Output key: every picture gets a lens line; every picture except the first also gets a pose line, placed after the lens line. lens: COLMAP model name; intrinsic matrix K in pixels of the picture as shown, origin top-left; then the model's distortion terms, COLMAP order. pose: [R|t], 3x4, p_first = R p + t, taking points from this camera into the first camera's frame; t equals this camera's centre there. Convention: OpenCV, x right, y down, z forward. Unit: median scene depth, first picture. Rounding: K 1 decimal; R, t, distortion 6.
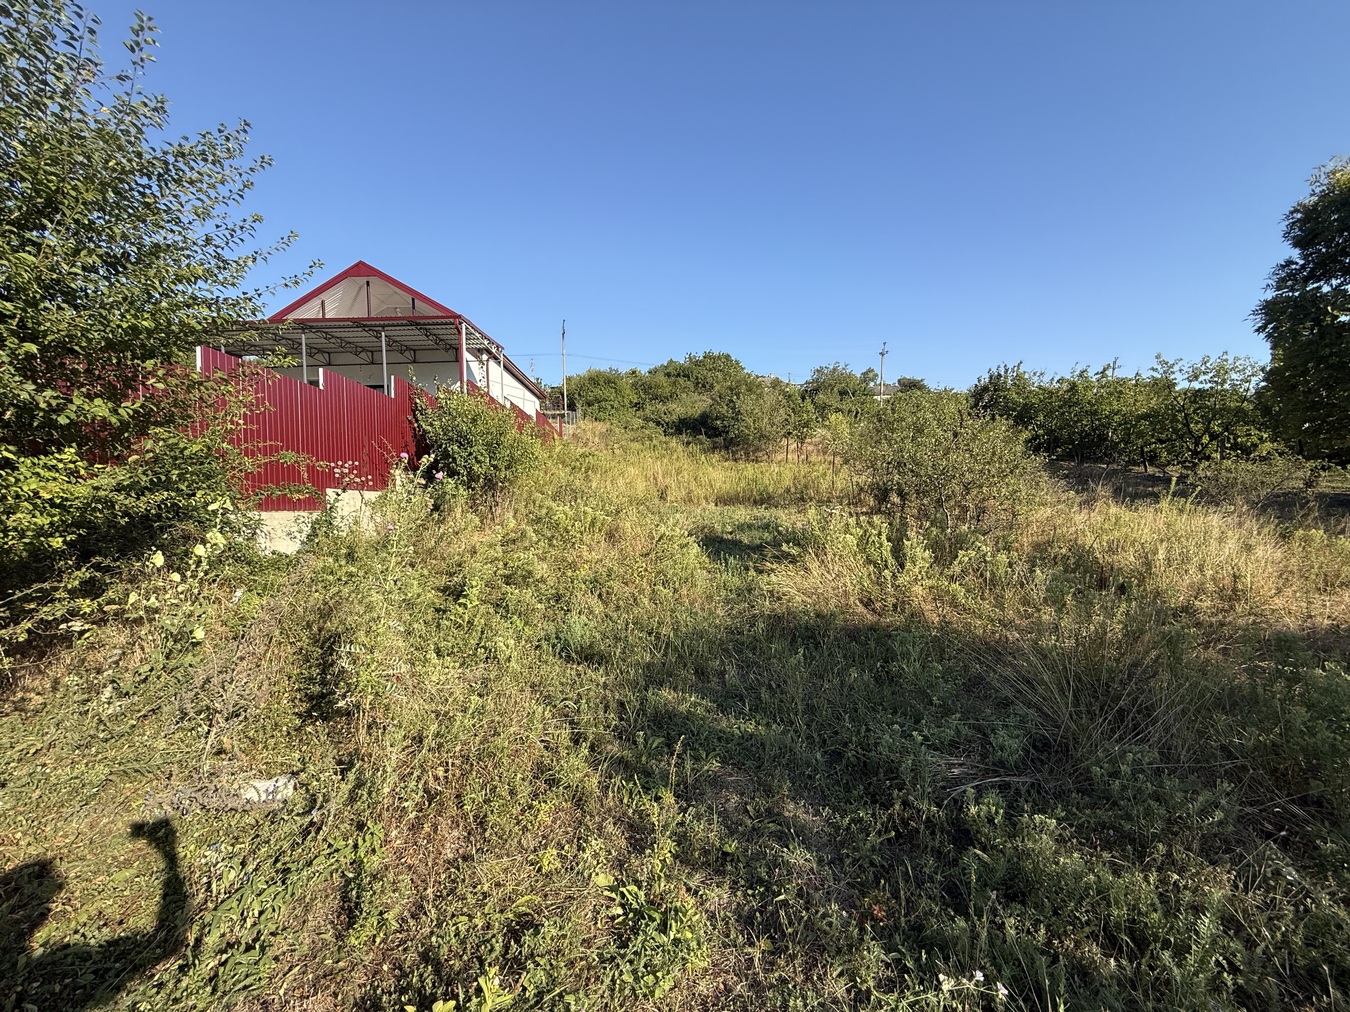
lens RADIAL K [[542.5, 0, 671.8], [0, 542.5, 512.0], [0, 0, 1]] dist [0.000691, -0.000113]
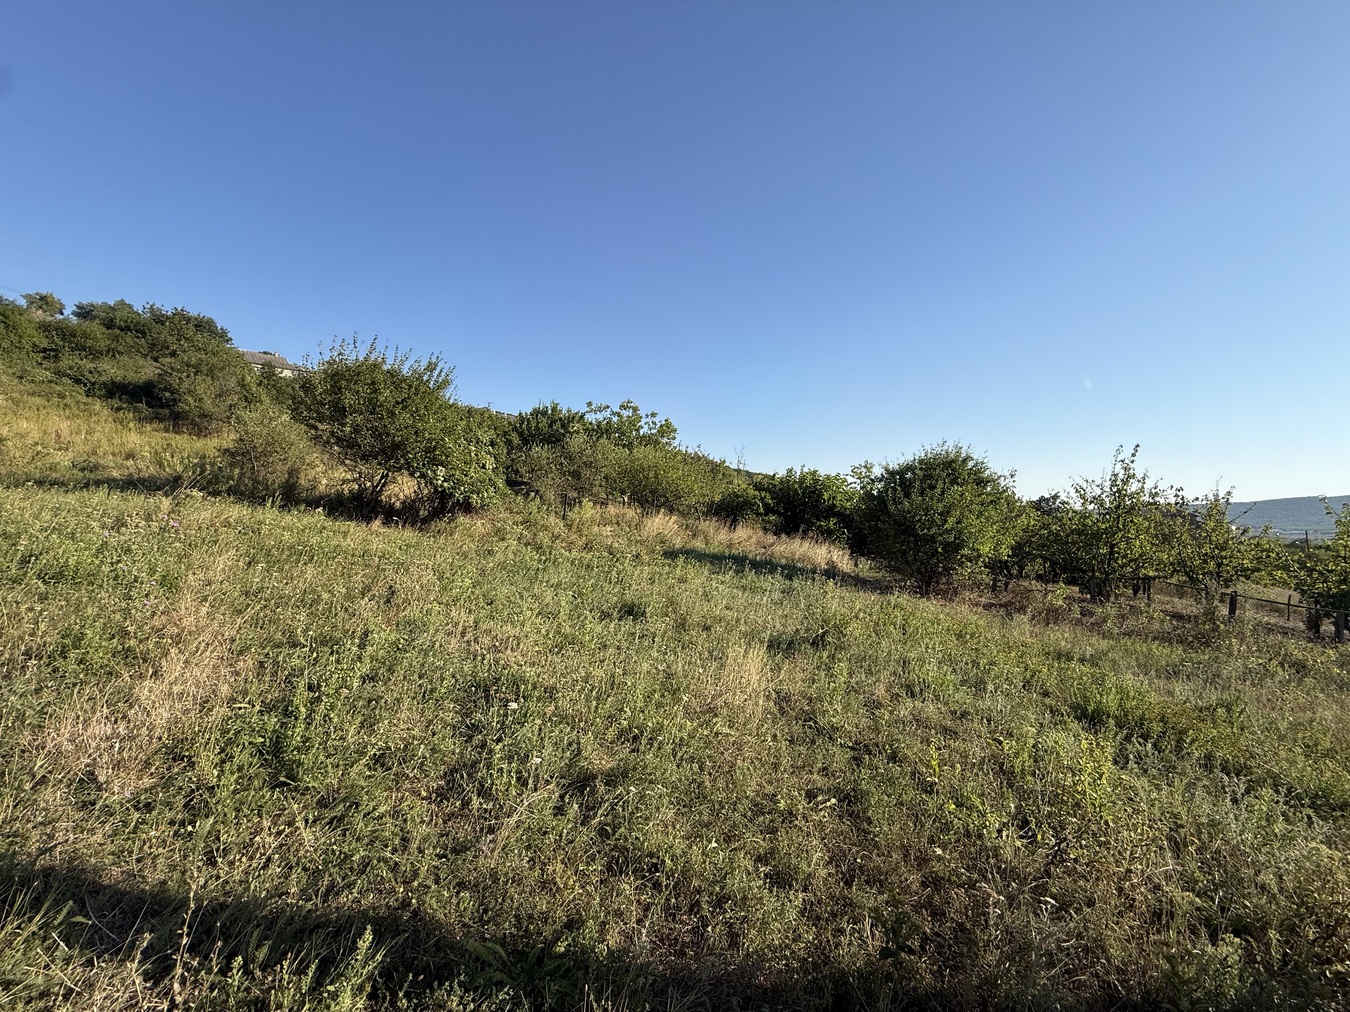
lens RADIAL K [[537.5, 0, 678.4], [0, 537.5, 515.8], [0, 0, 1]] dist [0.001619, 0.000093]
pose [[0.695360, 0.047798, 0.717070, 0.028960], [-0.044725, 0.998730, -0.023202, 0.028786], [-0.717268, -0.015937, 0.696615, -0.268586]]
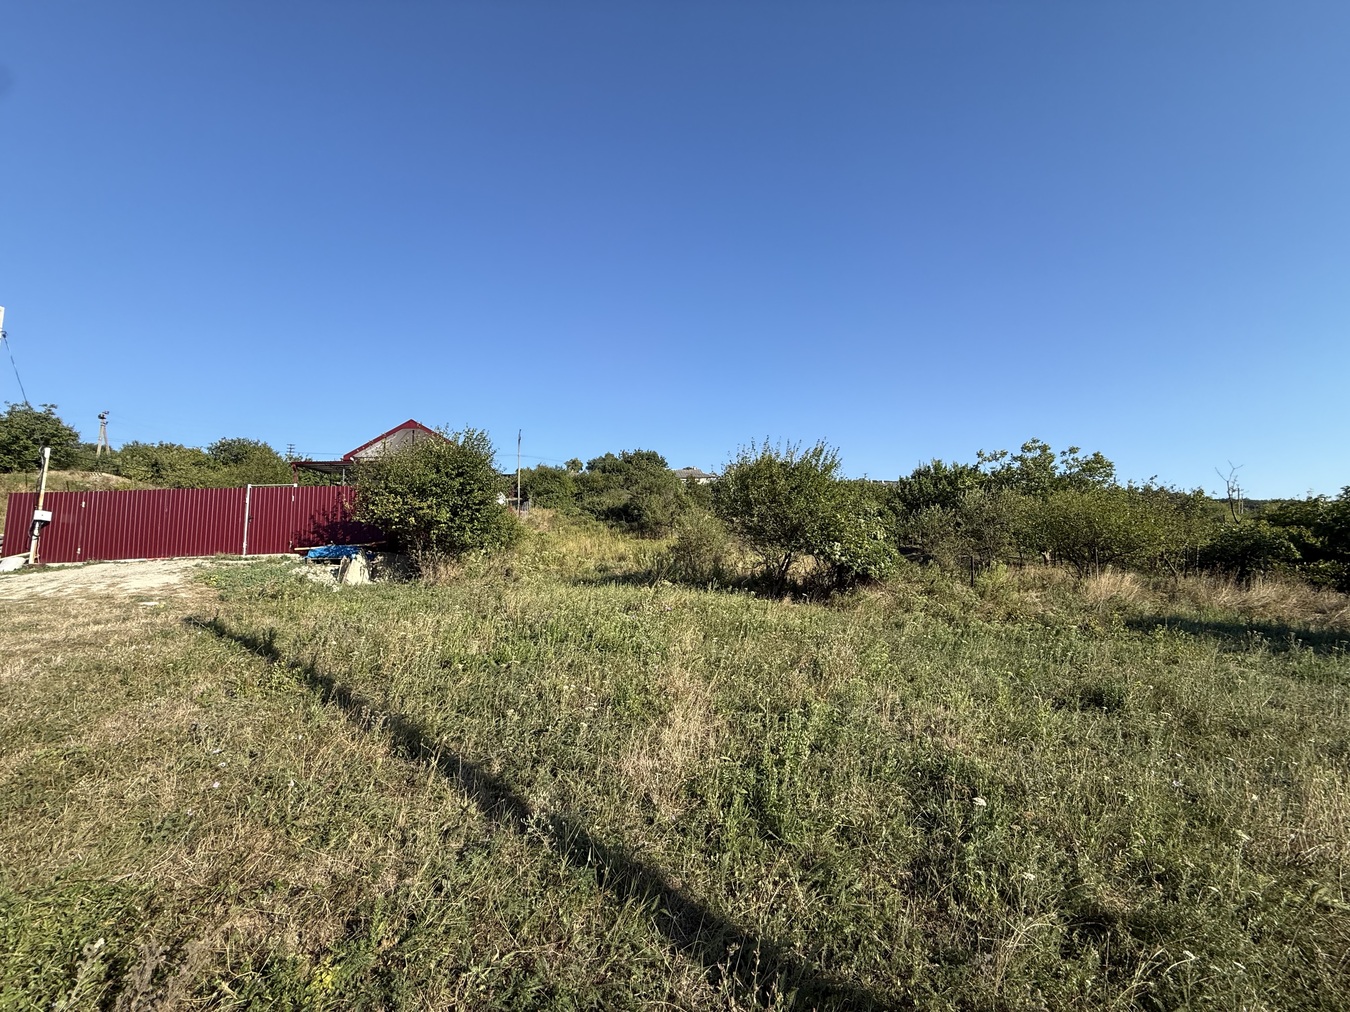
lens RADIAL K [[542.5, 0, 671.8], [0, 542.5, 512.0], [0, 0, 1]] dist [0.000691, -0.000113]
pose [[0.994349, 0.007810, 0.105876, 0.022429], [0.007798, 0.989224, -0.146204, 0.028463], [-0.105877, 0.146203, 0.983572, -0.267916]]
